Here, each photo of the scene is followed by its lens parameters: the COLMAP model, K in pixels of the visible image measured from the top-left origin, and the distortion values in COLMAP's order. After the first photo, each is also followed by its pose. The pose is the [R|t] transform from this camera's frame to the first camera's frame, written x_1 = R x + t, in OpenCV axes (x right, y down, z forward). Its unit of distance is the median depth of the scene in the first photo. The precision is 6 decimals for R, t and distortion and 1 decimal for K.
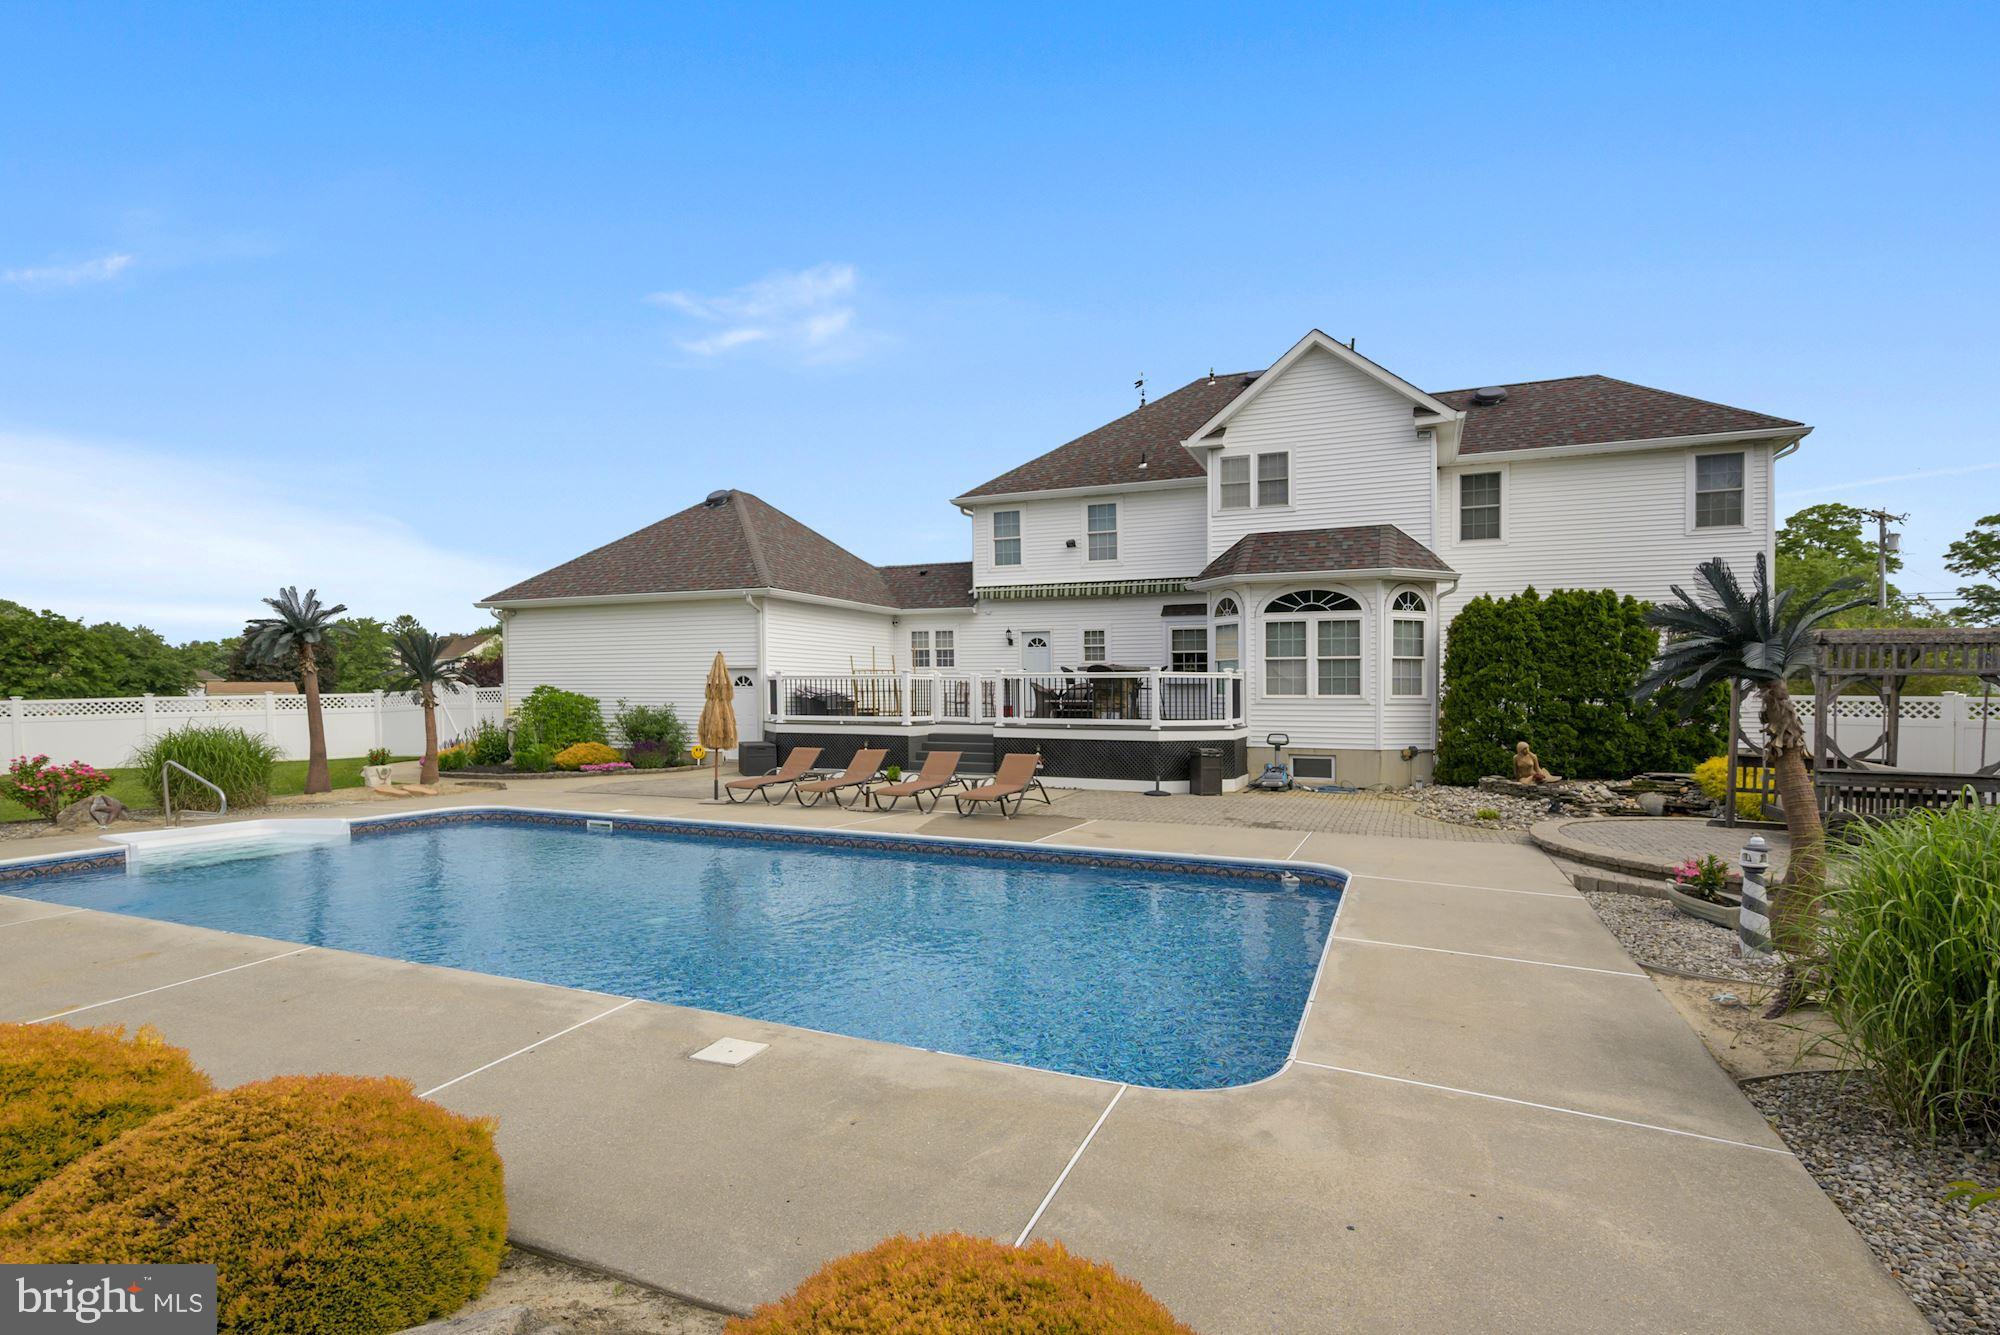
lens RADIAL K [[938.0, 0, 1022.9], [0, 938.0, 698.2], [0, 0, 1]] dist [-0.005544, 0.000500]
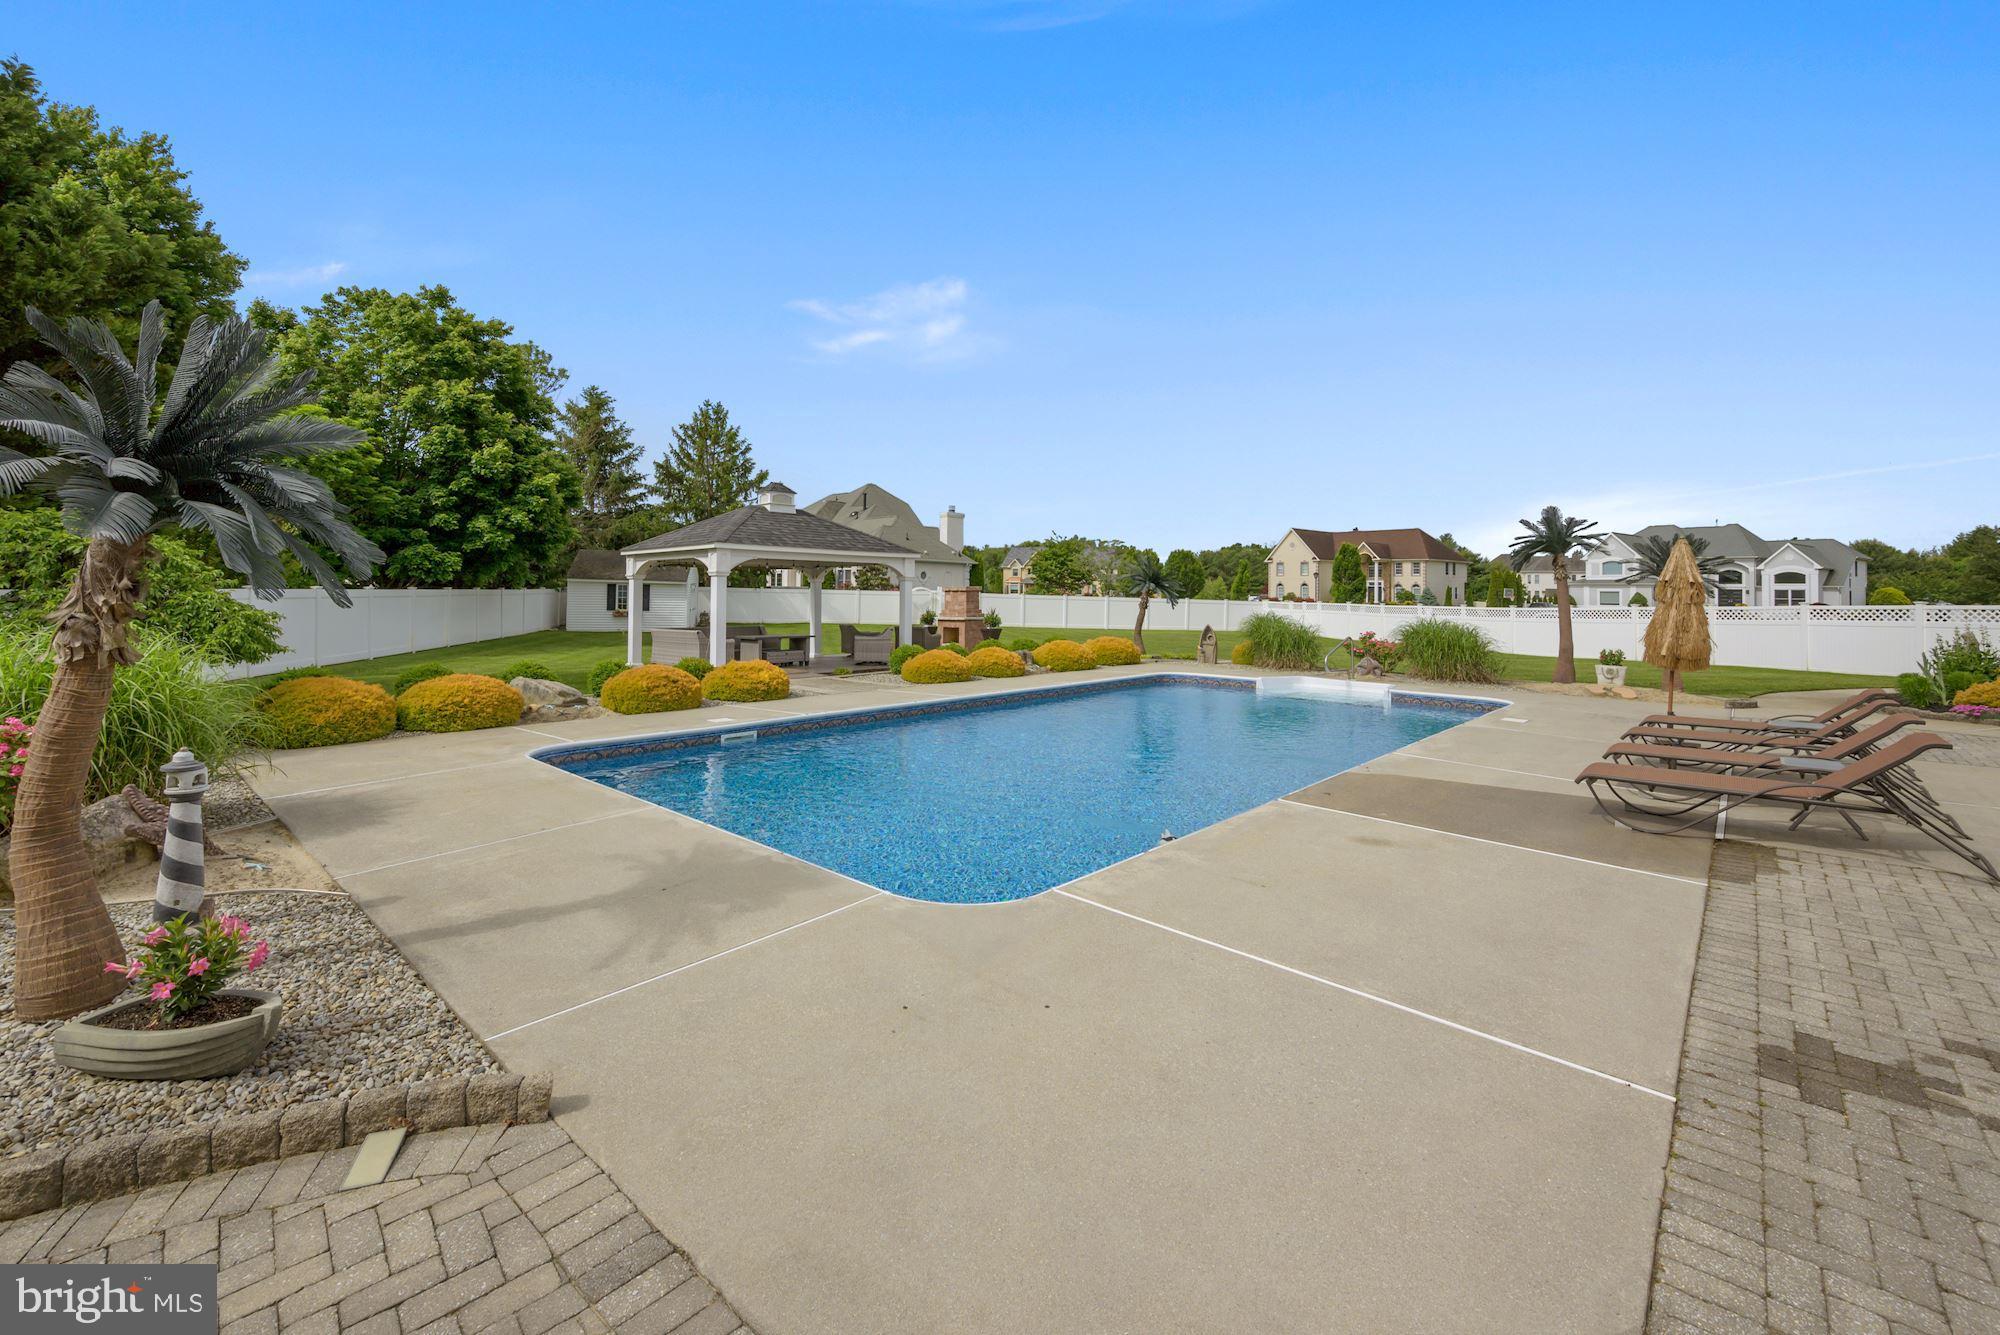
lens RADIAL K [[817.5, 0, 990.6], [0, 817.5, 656.3], [0, 0, 1]] dist [0.000593, 0.000069]
pose [[-0.333103, 0.064364, -0.940691, 0.361522], [-0.019180, 0.996998, 0.075008, 0.004709], [0.942695, 0.043028, -0.330869, 0.560656]]
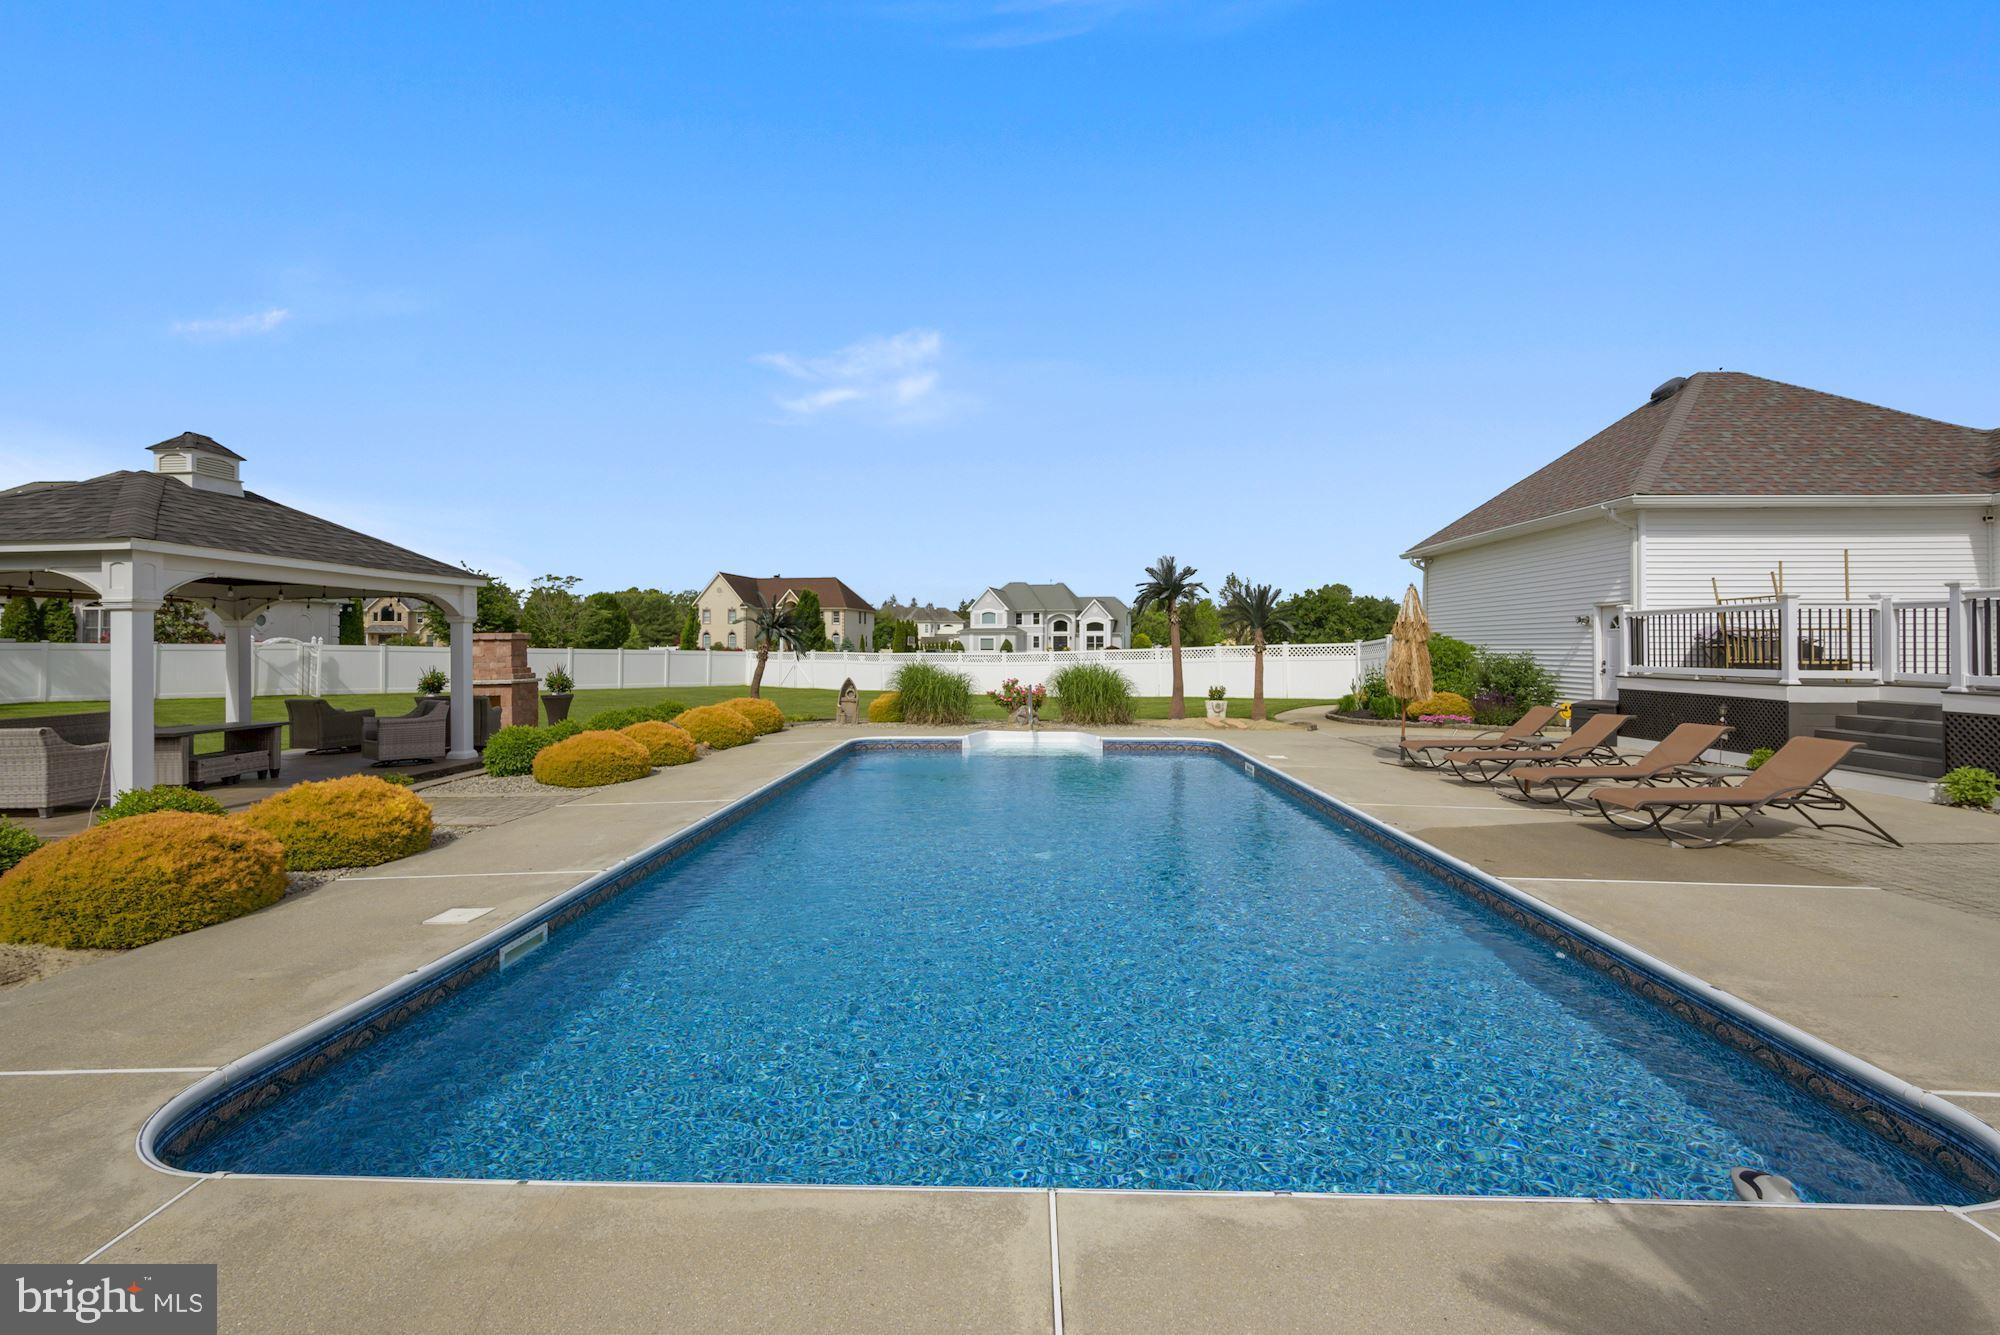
lens RADIAL K [[894.2, 0, 993.8], [0, 894.2, 654.5], [0, 0, 1]] dist [-0.000175, -0.000200]
pose [[0.344430, 0.003326, -0.938806, 0.238177], [-0.002986, 0.999993, 0.002447, 0.009626], [0.938807, 0.001961, 0.344437, 0.300876]]
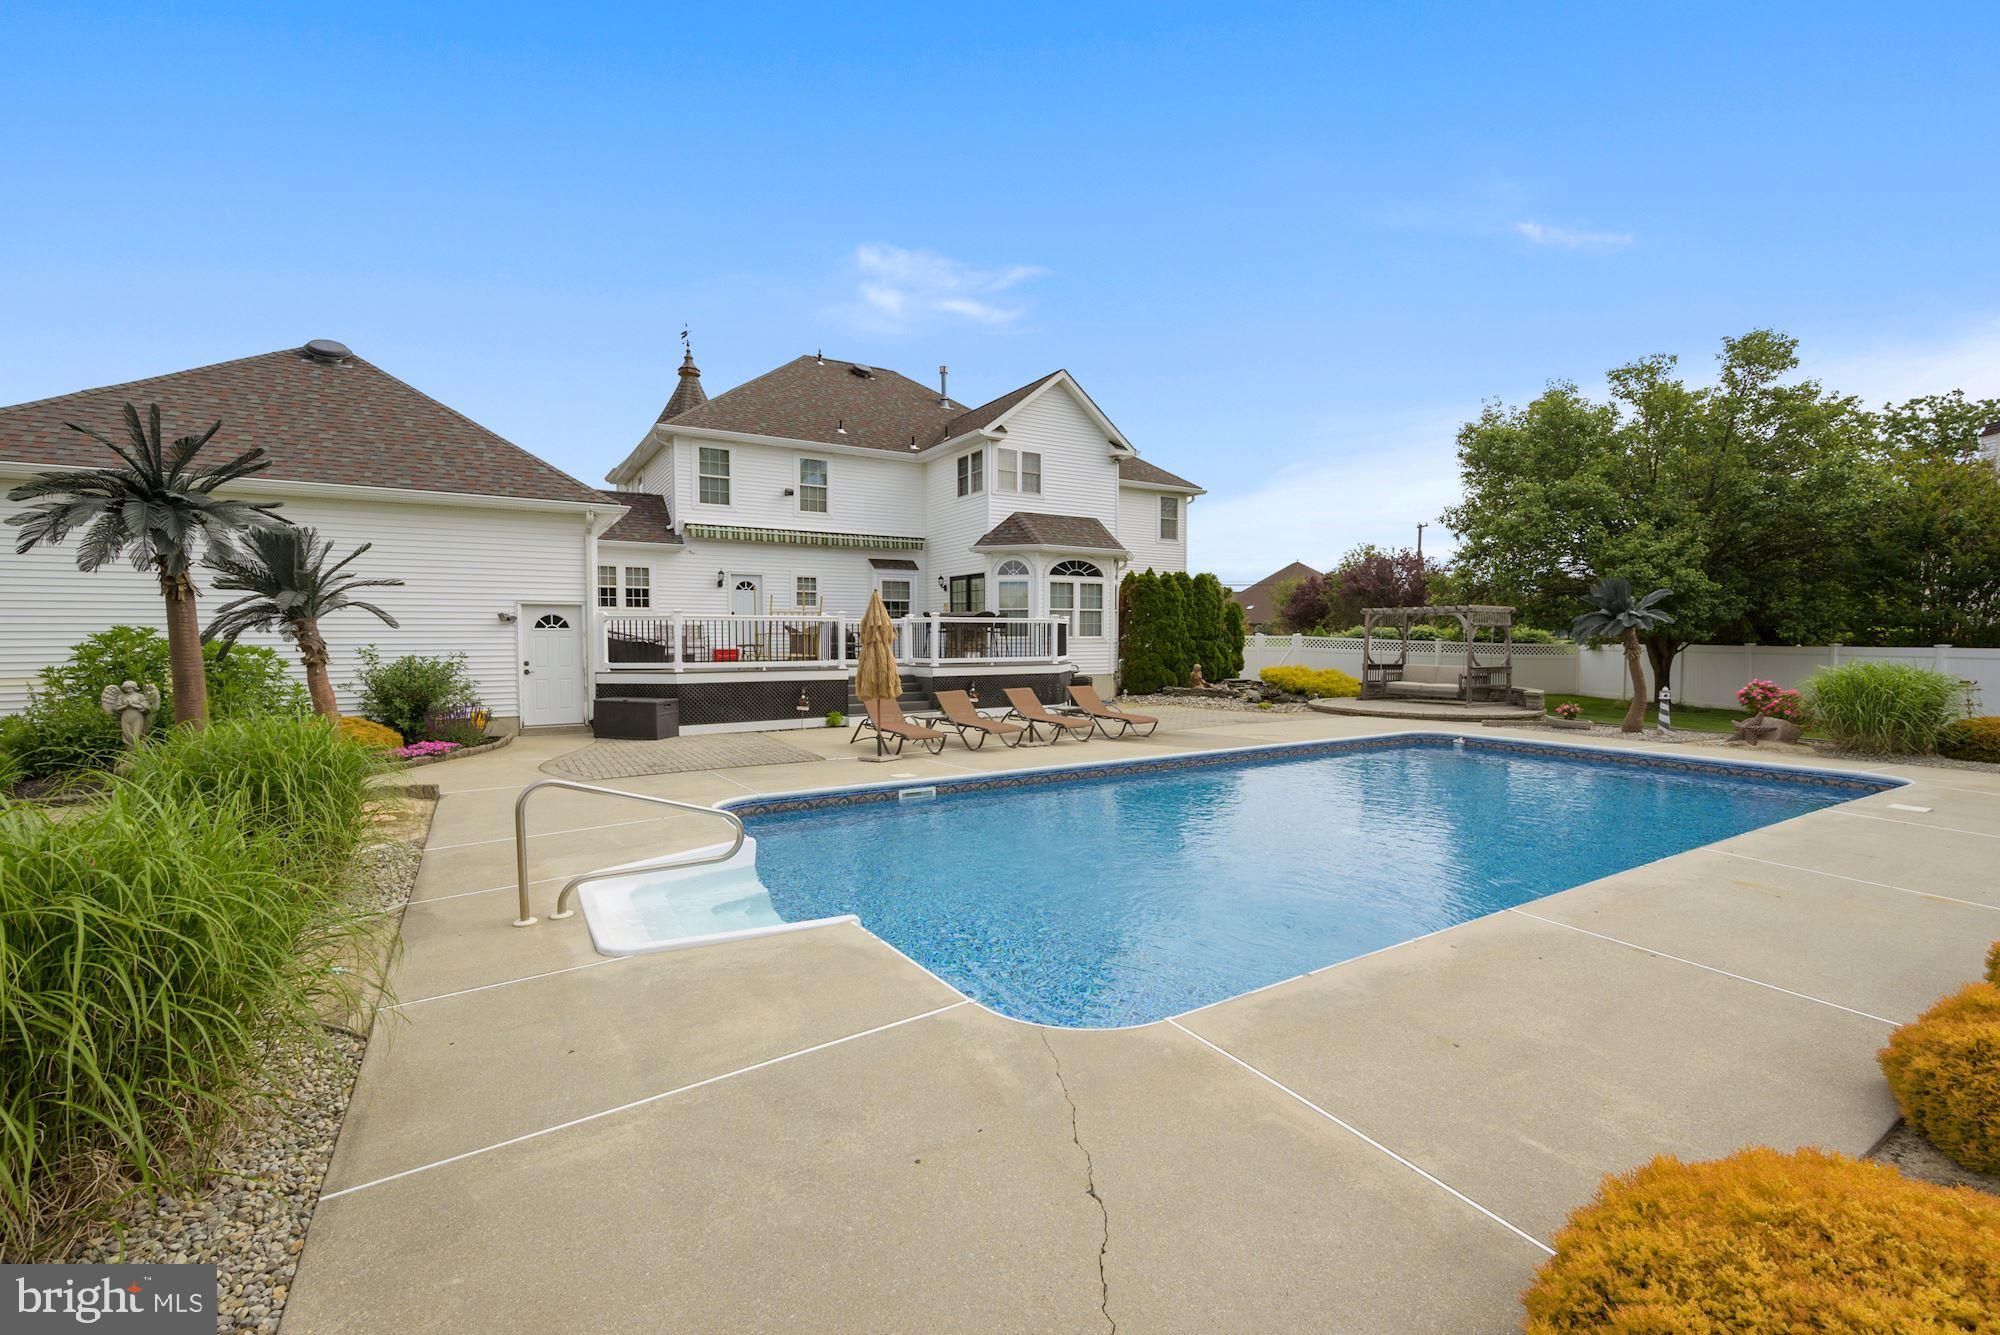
lens RADIAL K [[817.5, 0, 981.2], [0, 817.5, 655.7], [0, 0, 1]] dist [0.000593, 0.000069]
pose [[0.608167, -0.022131, 0.793500, -0.692364], [0.008287, 0.999734, 0.021531, -0.001743], [-0.793766, -0.006519, 0.608189, 0.355156]]
